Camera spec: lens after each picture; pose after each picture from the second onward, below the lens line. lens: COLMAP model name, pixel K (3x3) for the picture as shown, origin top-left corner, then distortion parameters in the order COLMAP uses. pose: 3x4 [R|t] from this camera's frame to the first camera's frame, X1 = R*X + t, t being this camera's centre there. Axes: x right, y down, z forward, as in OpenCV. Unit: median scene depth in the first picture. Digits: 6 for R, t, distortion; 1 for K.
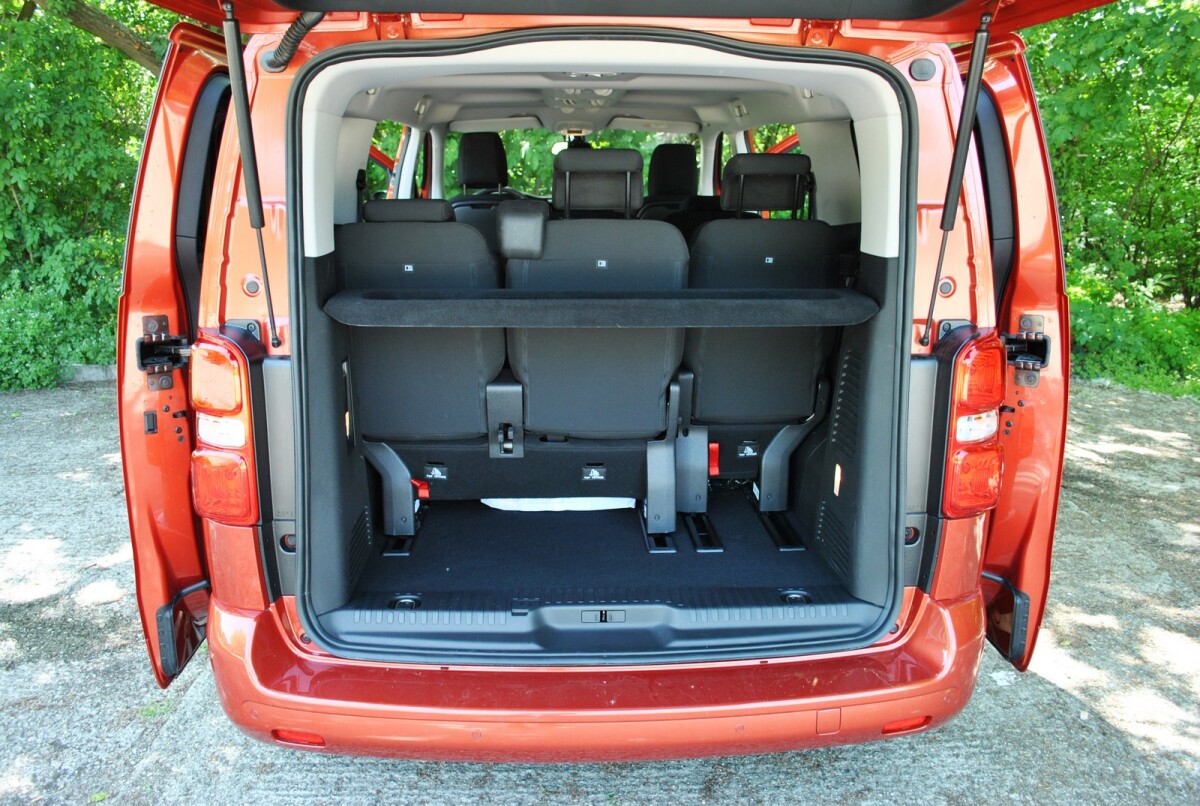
lens RADIAL K [[943.6, 0, 599.4], [0, 943.6, 404.3], [0, 0, 1]] dist [-0.080147, 0.008891]
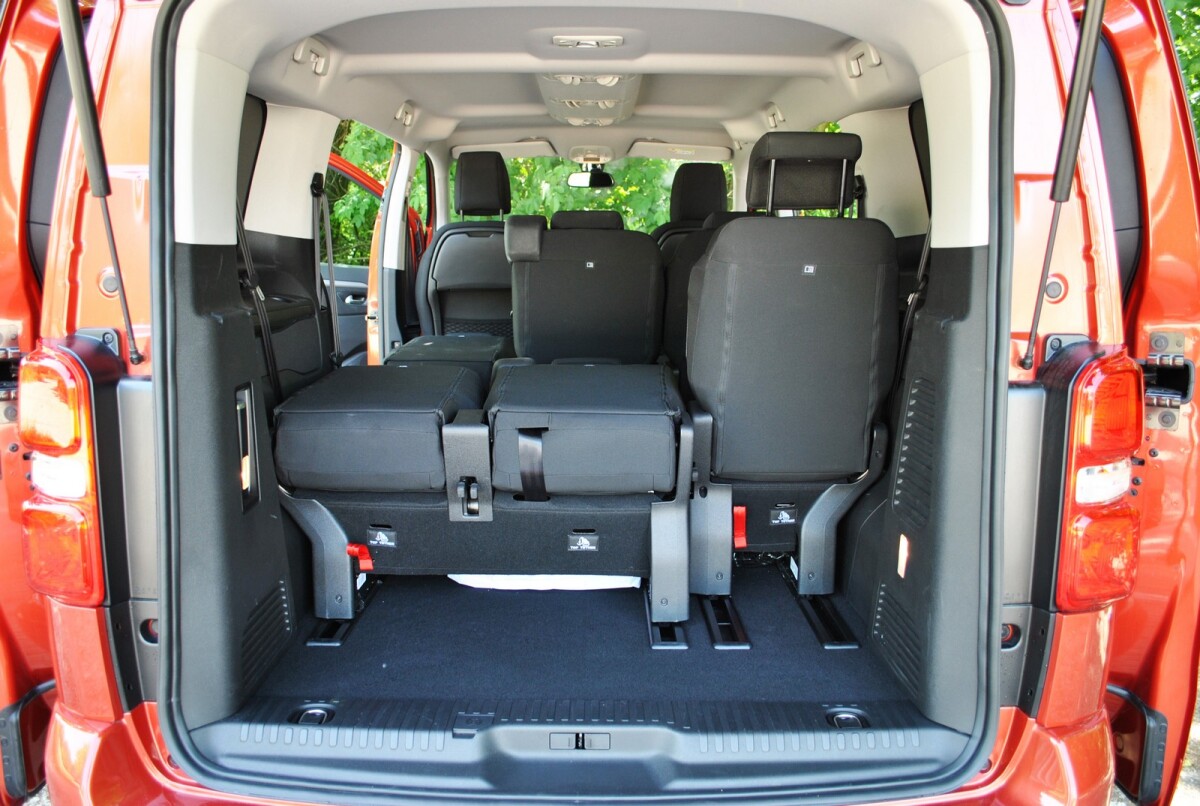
lens RADIAL K [[943.6, 0, 596.4], [0, 943.6, 401.0], [0, 0, 1]] dist [-0.080147, 0.008891]
pose [[0.998832, 0.007181, -0.047788, 0.048763], [-0.010770, 0.997104, -0.075285, 0.017511], [0.047109, 0.075712, 0.996016, 0.257380]]
